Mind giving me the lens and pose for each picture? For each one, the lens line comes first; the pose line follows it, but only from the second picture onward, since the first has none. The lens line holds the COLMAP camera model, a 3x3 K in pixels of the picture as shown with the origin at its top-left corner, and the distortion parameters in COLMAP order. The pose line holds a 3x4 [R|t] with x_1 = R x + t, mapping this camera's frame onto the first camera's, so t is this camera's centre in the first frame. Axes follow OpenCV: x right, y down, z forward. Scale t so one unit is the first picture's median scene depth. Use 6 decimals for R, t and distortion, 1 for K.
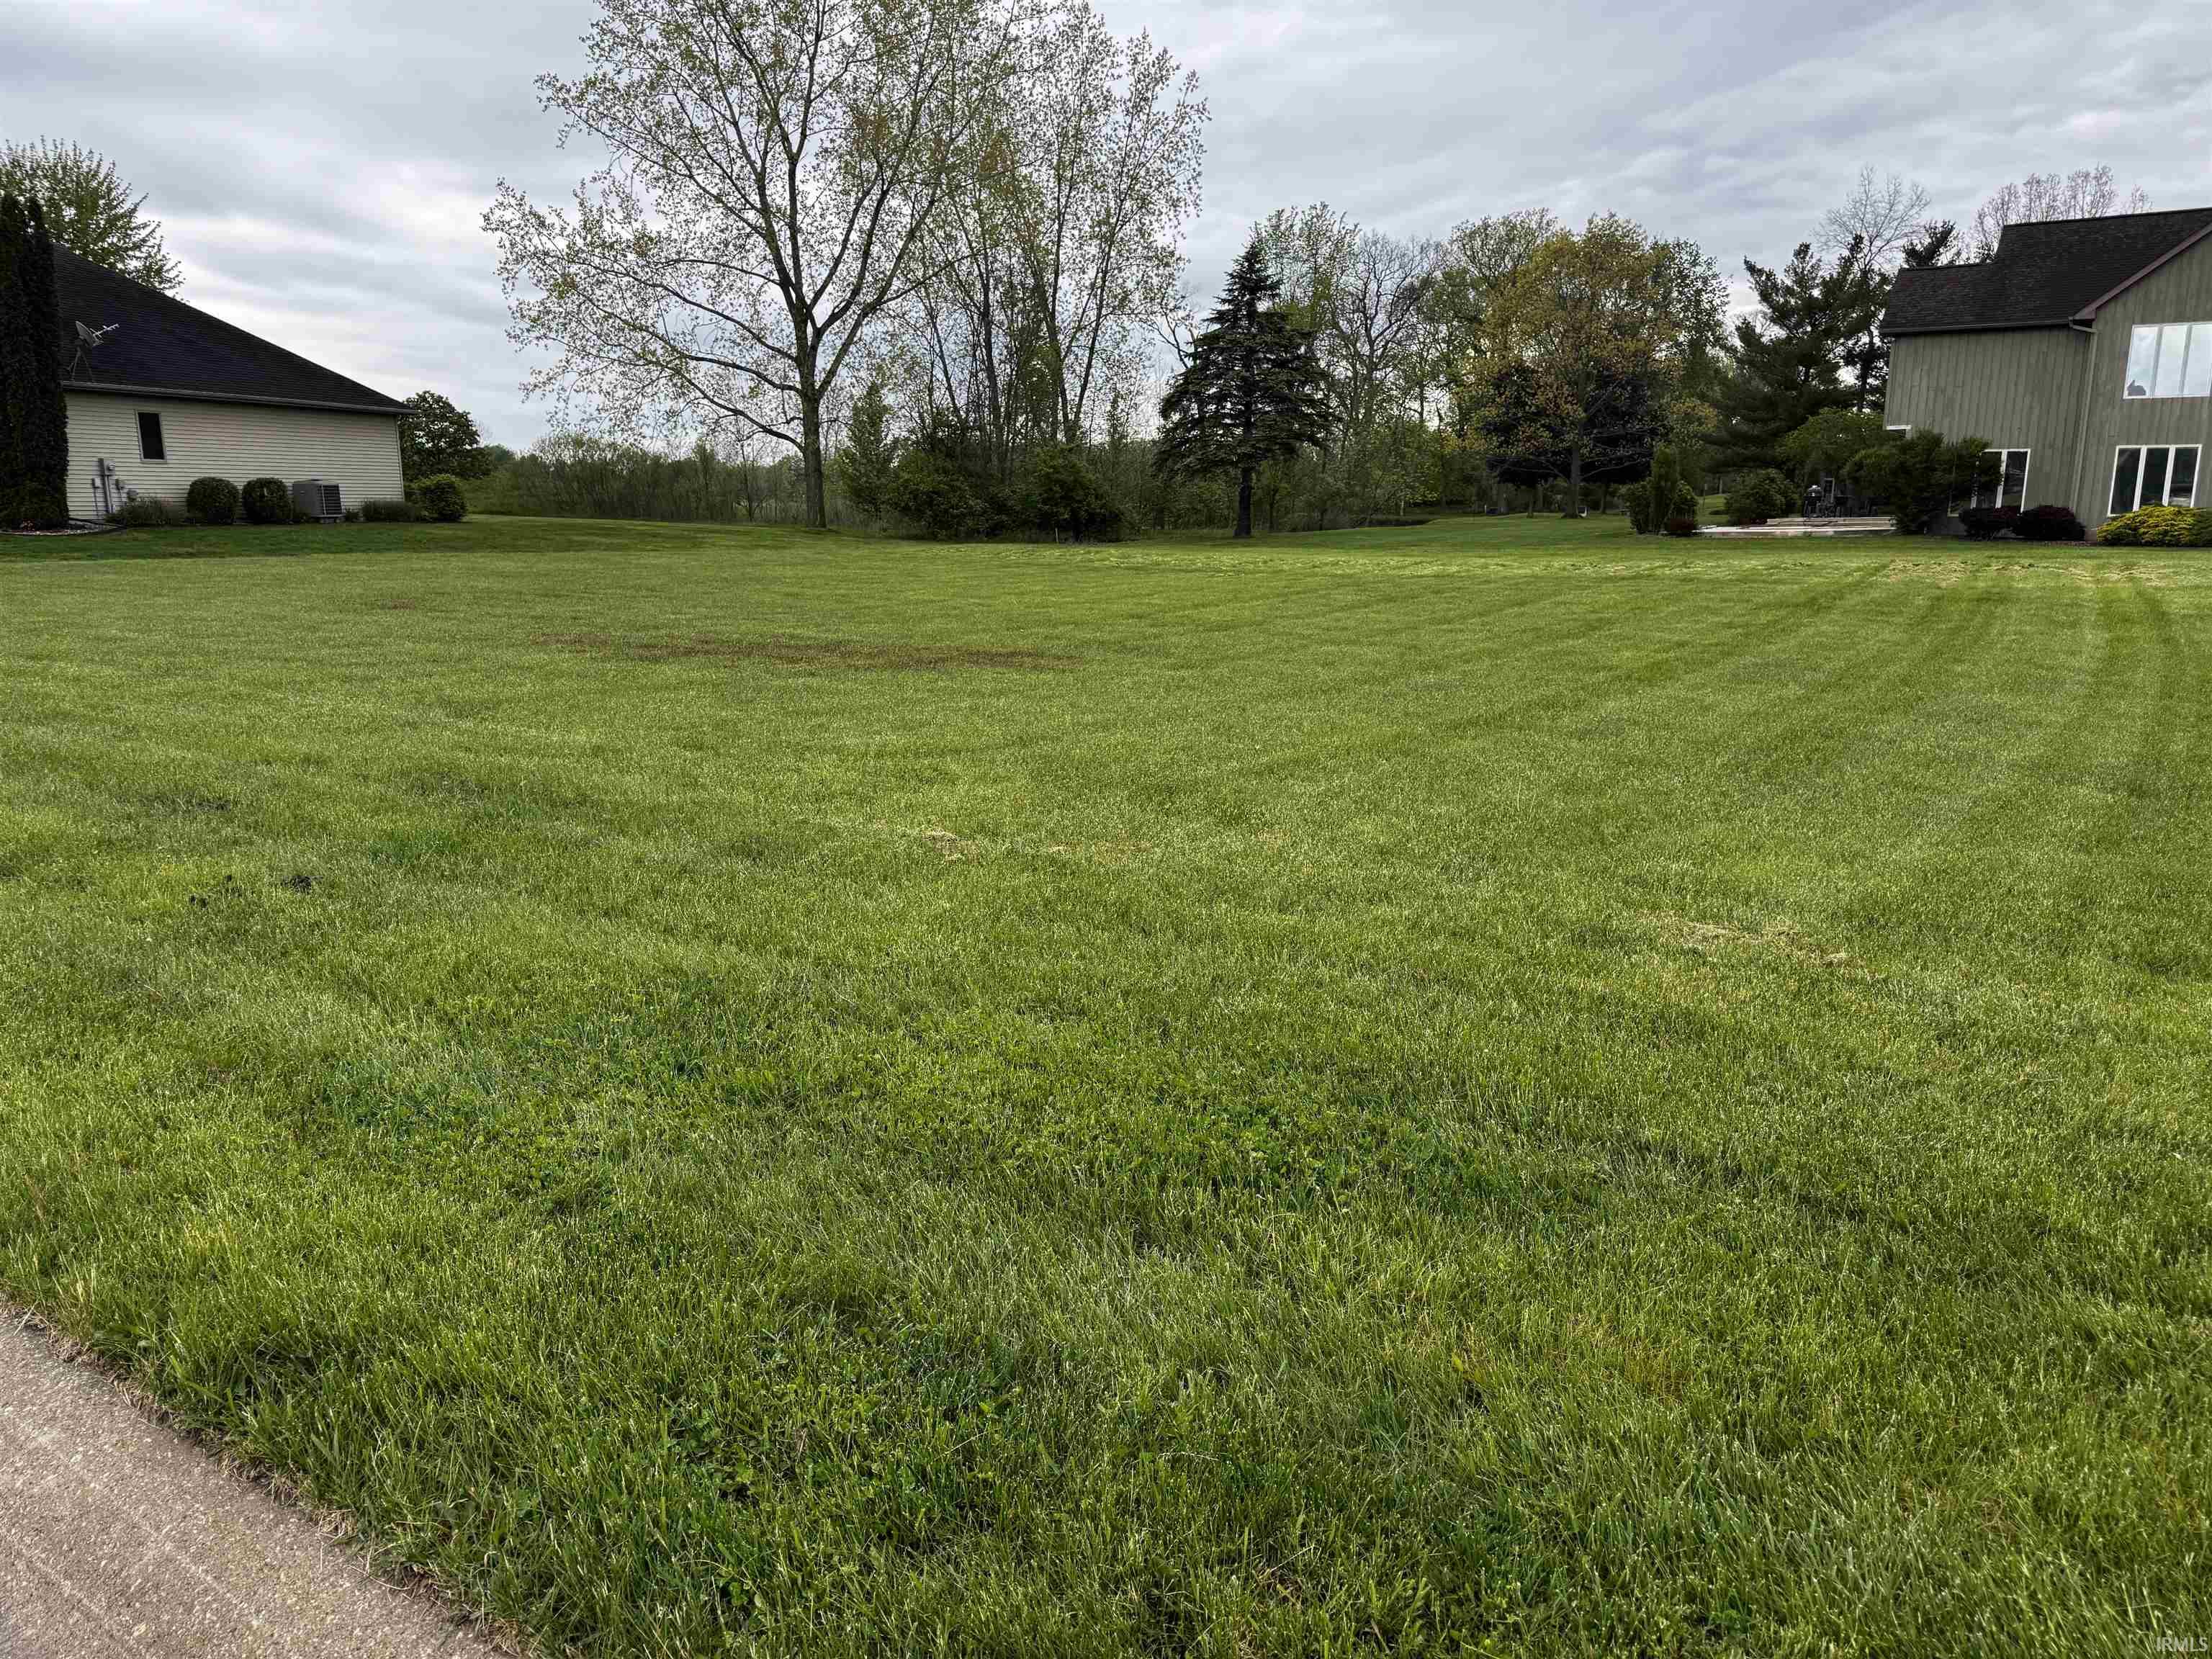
lens RADIAL K [[1552.1, 0, 1098.9], [0, 1552.1, 842.1], [0, 0, 1]] dist [0.033250, -0.050758]
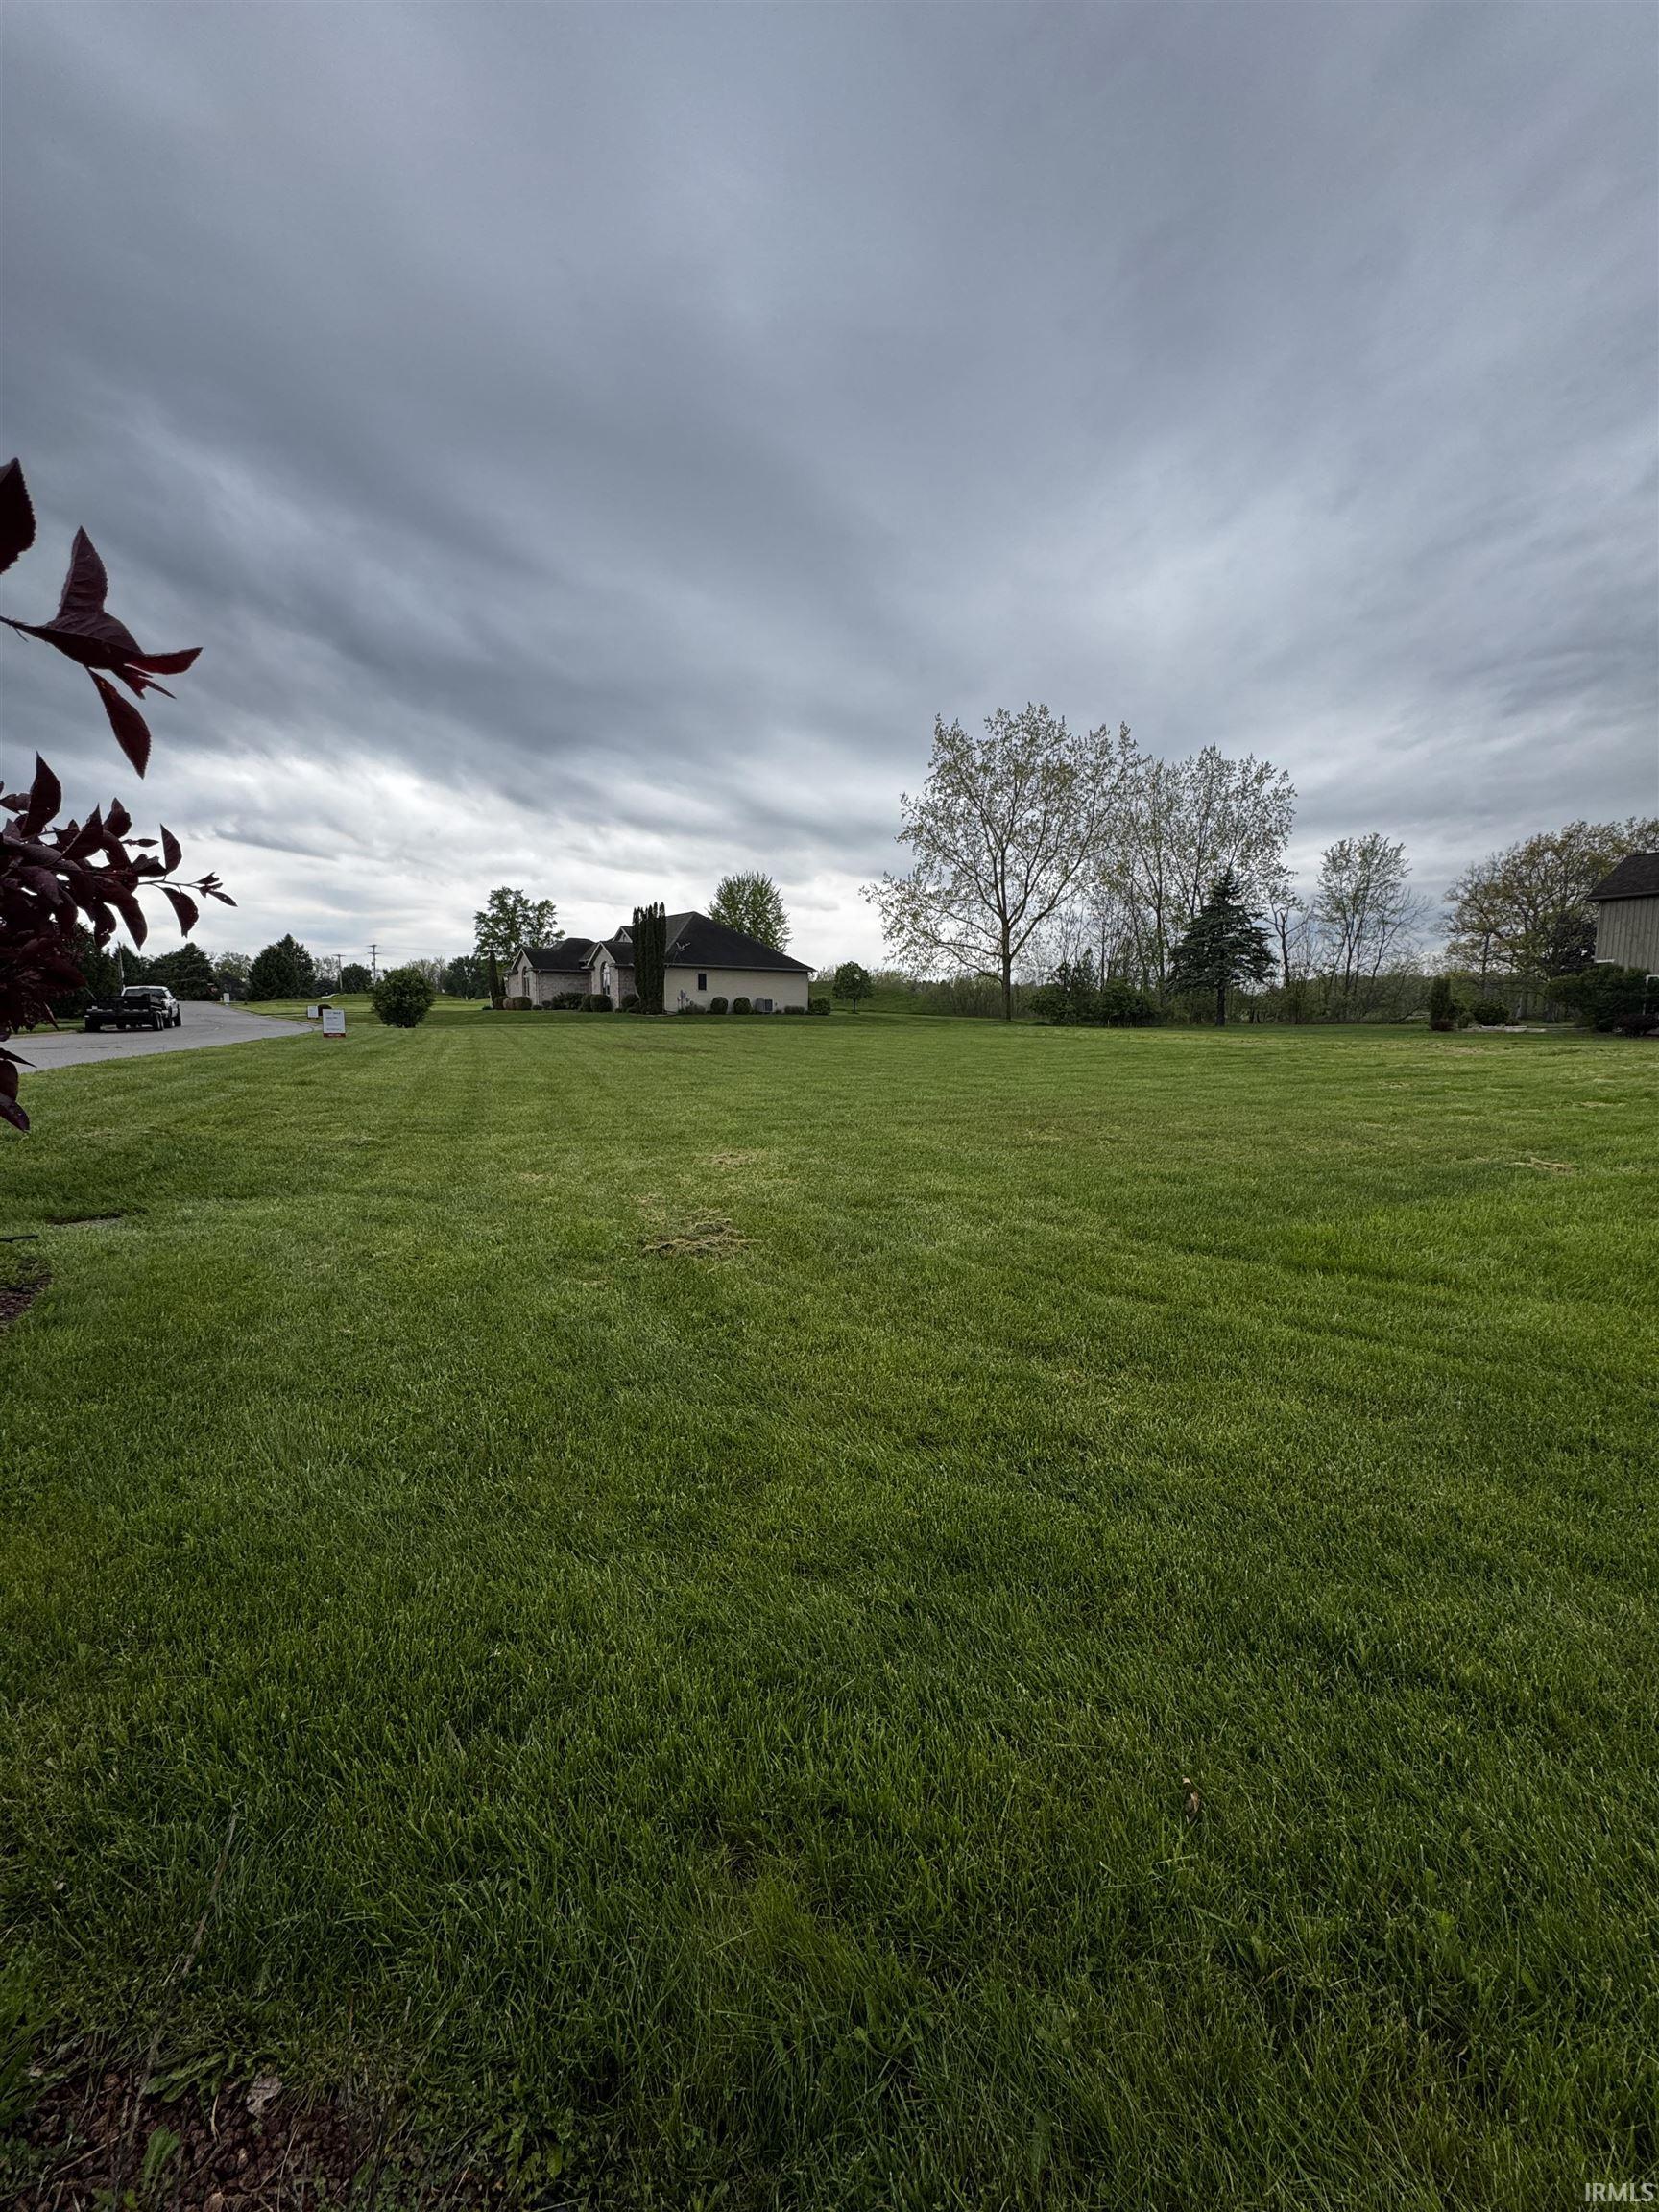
lens RADIAL K [[862.5, 0, 832.5], [0, 862.5, 1115.5], [0, 0, 1]] dist [-0.024391, 0.000077]
pose [[0.805312, 0.075384, -0.588040, 0.404799], [-0.131292, 0.989931, -0.052897, 0.017502], [0.578131, 0.119804, 0.807101, -0.048712]]
